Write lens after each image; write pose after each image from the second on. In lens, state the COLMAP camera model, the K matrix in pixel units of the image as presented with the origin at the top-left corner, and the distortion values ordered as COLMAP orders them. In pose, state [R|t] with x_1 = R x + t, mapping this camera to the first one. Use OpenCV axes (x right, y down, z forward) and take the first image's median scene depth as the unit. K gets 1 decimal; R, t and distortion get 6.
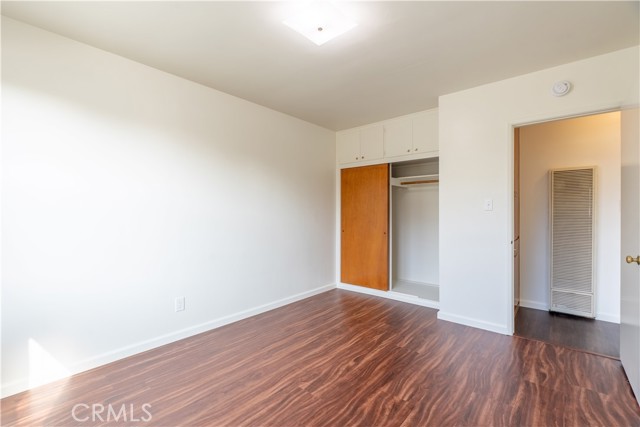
lens RADIAL K [[286.8, 0, 324.0], [0, 286.8, 213.1], [0, 0, 1]] dist [-0.001875, 0.000296]
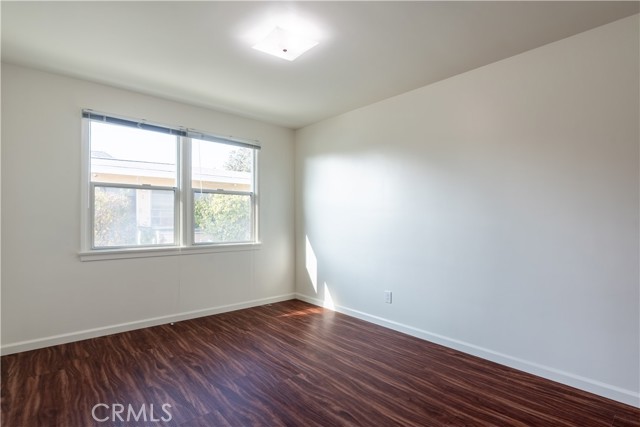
lens RADIAL K [[313.0, 0, 309.4], [0, 313.0, 218.8], [0, 0, 1]] dist [-0.010557, 0.002265]
pose [[-0.172561, 0.002271, -0.984996, 0.940778], [0.002141, 0.999996, 0.001931, -0.009102], [0.984997, -0.001776, -0.172565, 1.044959]]
